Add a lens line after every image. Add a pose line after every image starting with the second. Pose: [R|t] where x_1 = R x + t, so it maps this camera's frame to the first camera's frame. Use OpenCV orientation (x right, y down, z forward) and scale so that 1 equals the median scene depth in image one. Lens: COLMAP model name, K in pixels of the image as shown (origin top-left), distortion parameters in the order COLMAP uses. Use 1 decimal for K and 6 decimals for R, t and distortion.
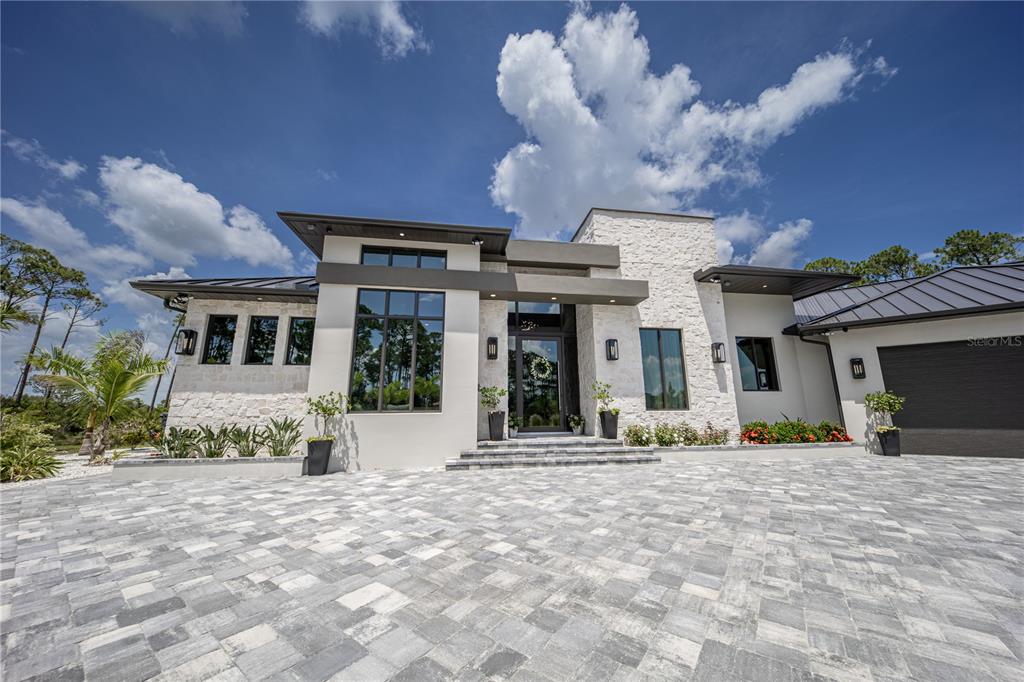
lens RADIAL K [[358.2, 0, 512.0], [0, 358.2, 341.0], [0, 0, 1]] dist [0.032745, -0.000008]
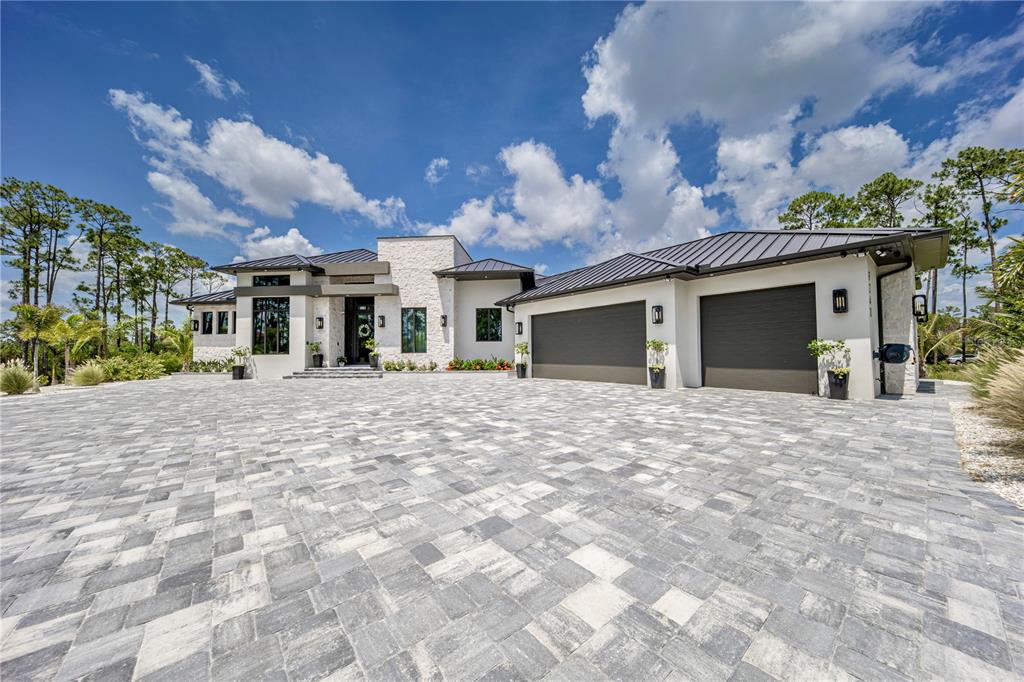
lens RADIAL K [[358.2, 0, 512.0], [0, 358.2, 341.0], [0, 0, 1]] dist [0.032745, -0.000008]
pose [[0.963397, -0.003022, -0.268063, 1.419037], [0.054550, 0.981225, 0.184990, -0.183214], [0.262471, -0.192841, 0.945474, -0.599003]]
